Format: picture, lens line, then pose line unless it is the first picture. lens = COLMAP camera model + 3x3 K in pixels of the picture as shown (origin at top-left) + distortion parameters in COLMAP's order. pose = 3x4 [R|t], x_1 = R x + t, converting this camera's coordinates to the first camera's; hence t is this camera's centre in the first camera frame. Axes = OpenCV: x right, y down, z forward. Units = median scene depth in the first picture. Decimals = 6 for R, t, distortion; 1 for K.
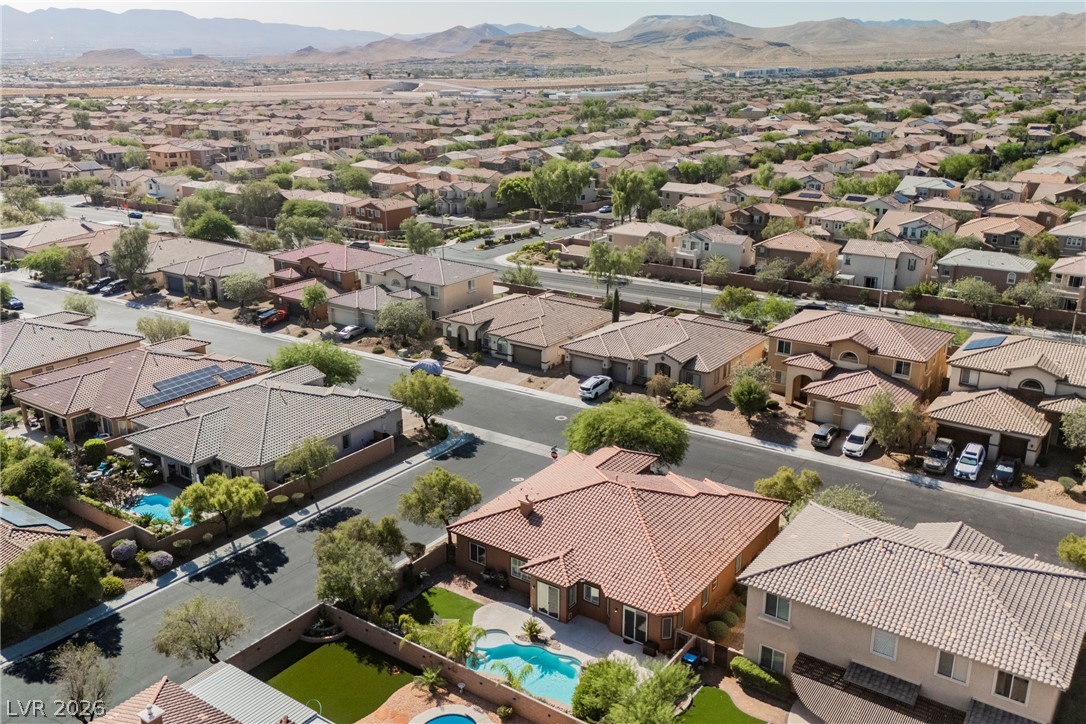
lens RADIAL K [[953.4, 0, 541.6], [0, 953.4, 355.2], [0, 0, 1]] dist [0.082695, -0.083594]
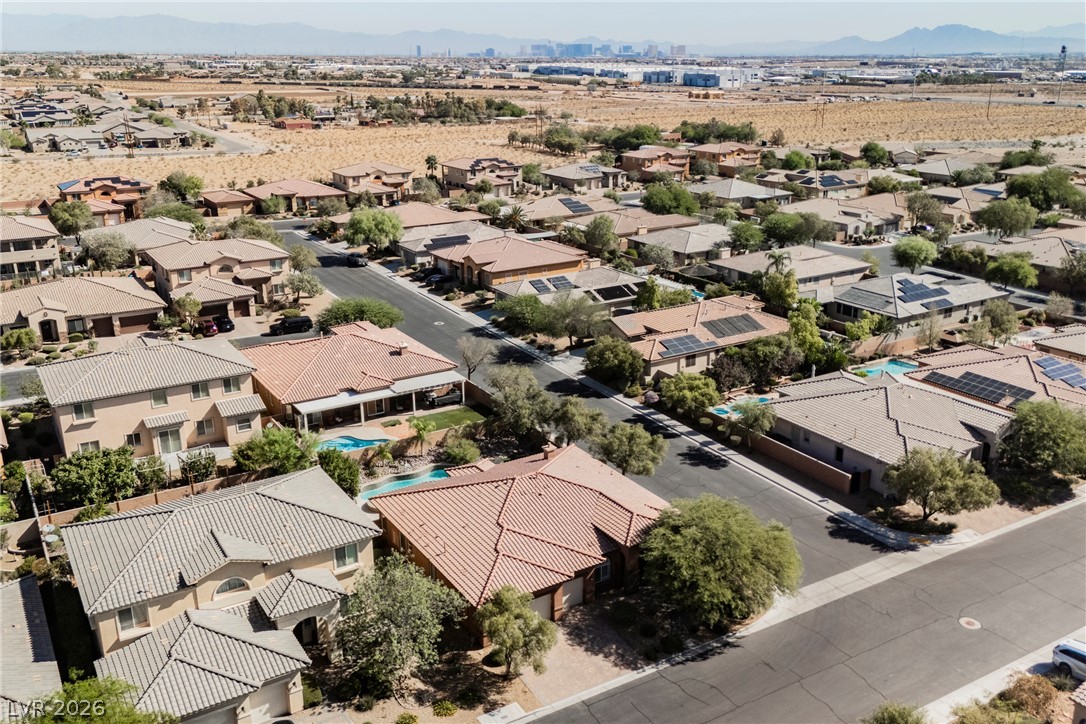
lens RADIAL K [[953.4, 0, 567.6], [0, 953.4, 376.9], [0, 0, 1]] dist [0.082695, -0.083594]
pose [[-0.380427, 0.303510, -0.873589, 0.568337], [-0.273771, 0.865315, 0.419856, -0.243153], [0.883360, 0.398888, -0.246097, 0.772430]]
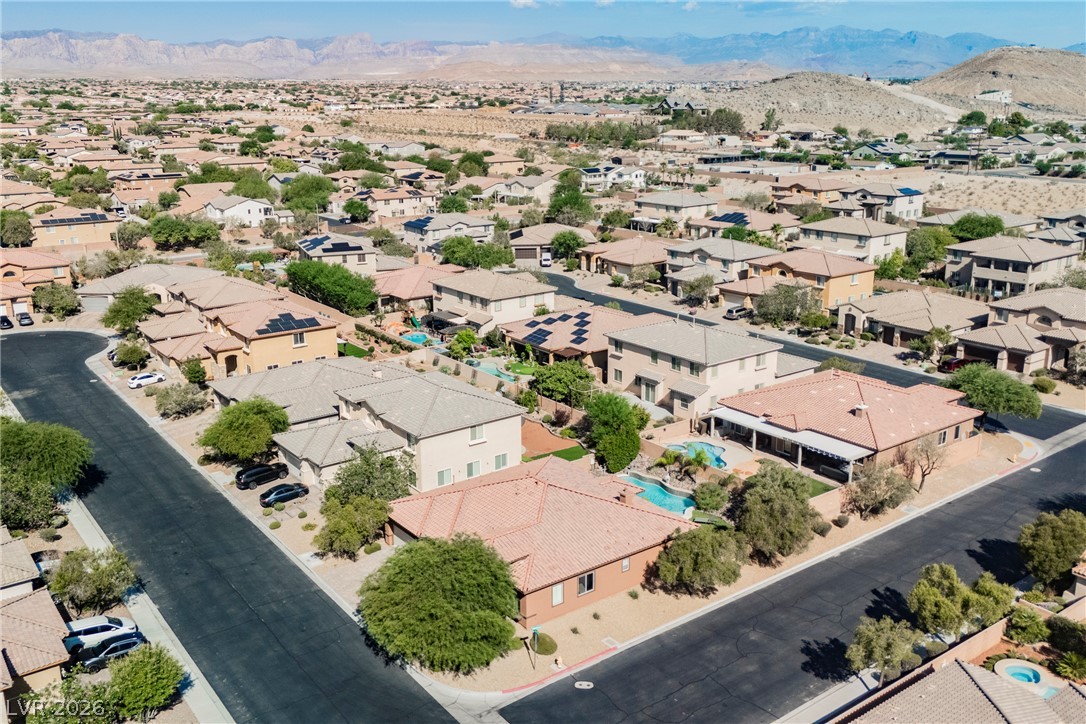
lens RADIAL K [[953.4, 0, 528.0], [0, 953.4, 380.4], [0, 0, 1]] dist [0.082695, -0.083594]
pose [[-0.948689, -0.081060, 0.305645, -0.142281], [0.106073, 0.828999, 0.549099, -0.345410], [-0.297890, 0.553345, -0.777863, 1.107716]]
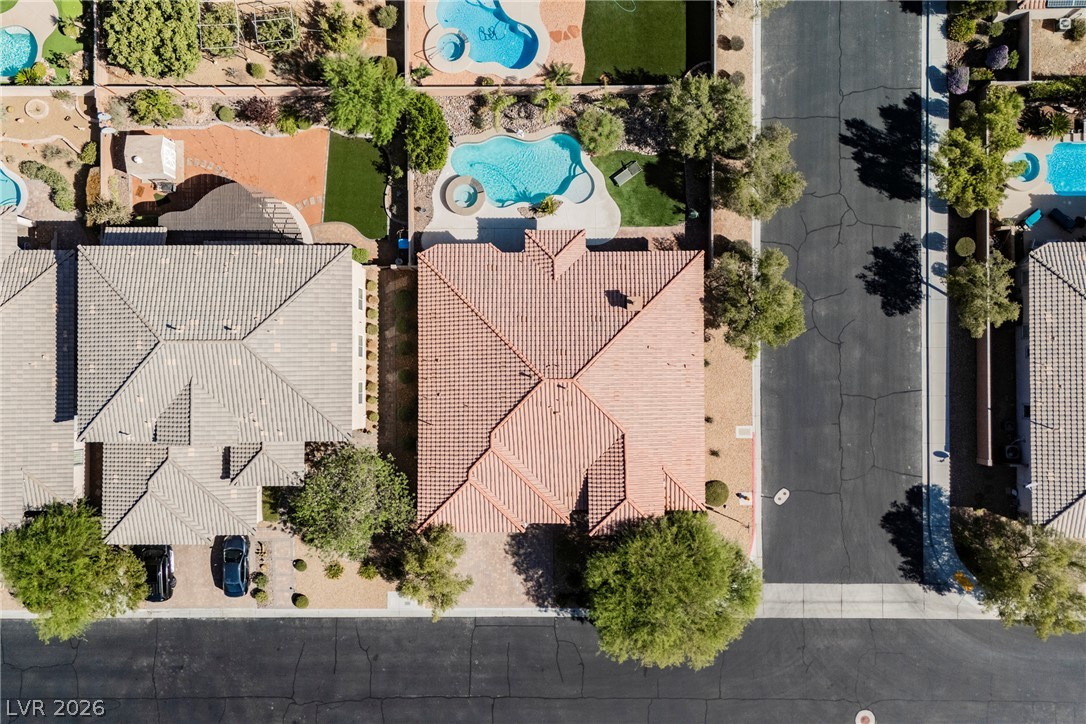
lens RADIAL K [[953.4, 0, 554.4], [0, 953.4, 362.4], [0, 0, 1]] dist [0.082695, -0.083594]
pose [[-0.815333, 0.578921, 0.009098, 0.041460], [-0.150066, -0.226473, 0.962388, -0.424541], [0.559207, 0.783301, 0.271527, 0.467743]]
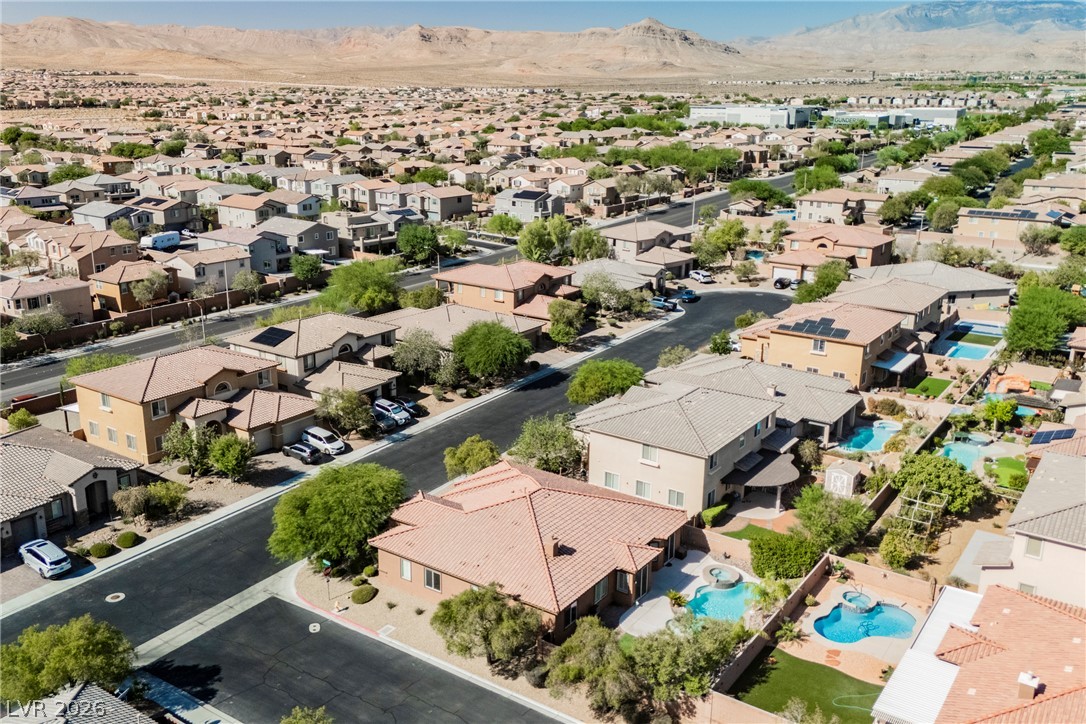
lens RADIAL K [[953.4, 0, 525.0], [0, 953.4, 386.3], [0, 0, 1]] dist [0.082695, -0.083594]
pose [[0.001458, -0.300966, 0.953634, -0.543682], [0.294627, 0.911434, 0.287198, -0.168665], [-0.955611, 0.280548, 0.090002, 0.548813]]
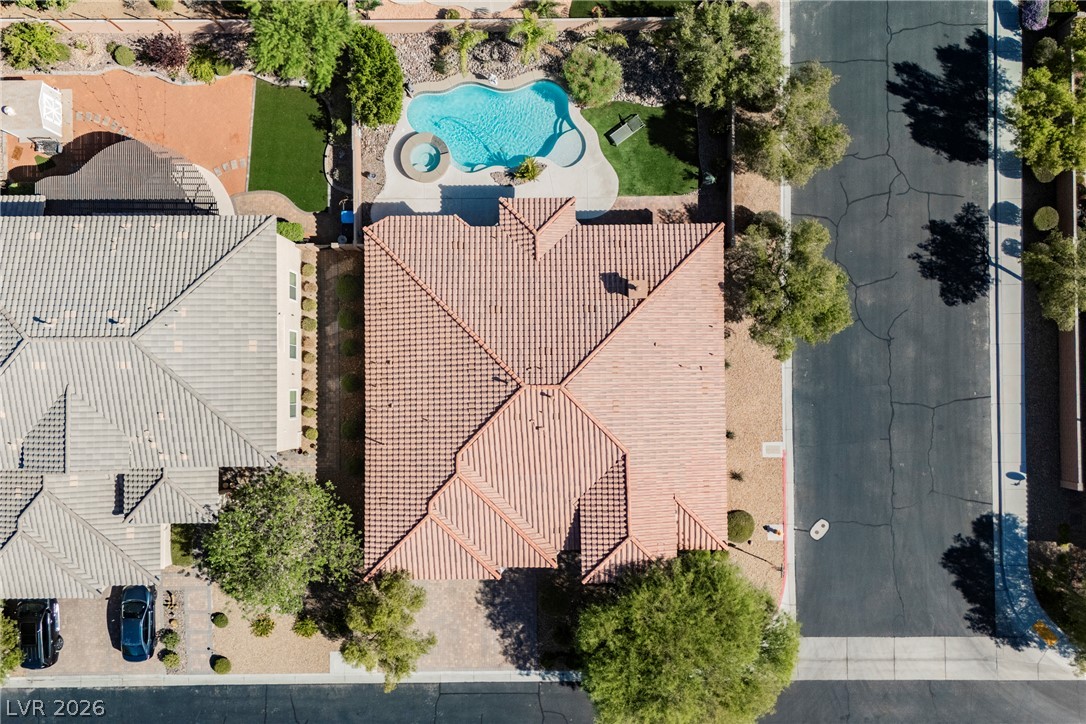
lens RADIAL K [[953.4, 0, 554.8], [0, 953.4, 361.6], [0, 0, 1]] dist [0.082695, -0.083594]
pose [[-0.812550, 0.582846, -0.007350, 0.042334], [-0.165662, -0.218825, 0.961599, -0.315973], [0.558855, 0.782564, 0.274361, 0.501062]]
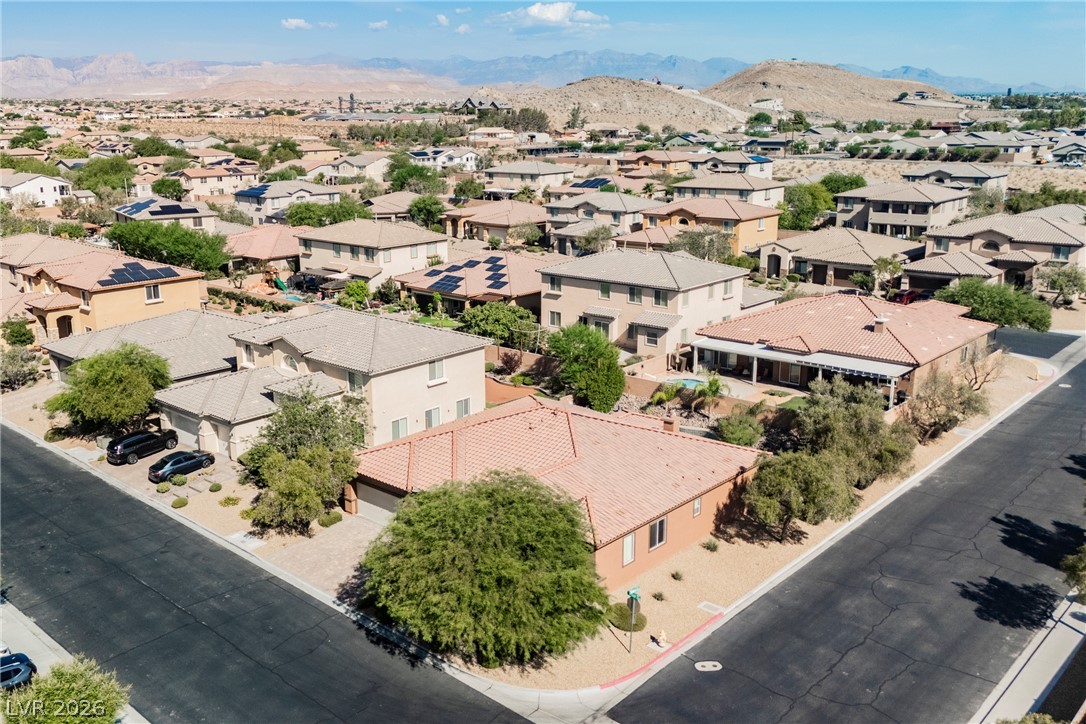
lens RADIAL K [[953.4, 0, 473.6], [0, 953.4, 400.6], [0, 0, 1]] dist [0.082695, -0.083594]
pose [[-0.987958, -0.027592, 0.152241, 0.017078], [0.063285, 0.825830, 0.560357, -0.204927], [-0.141187, 0.563244, -0.814139, 1.033358]]
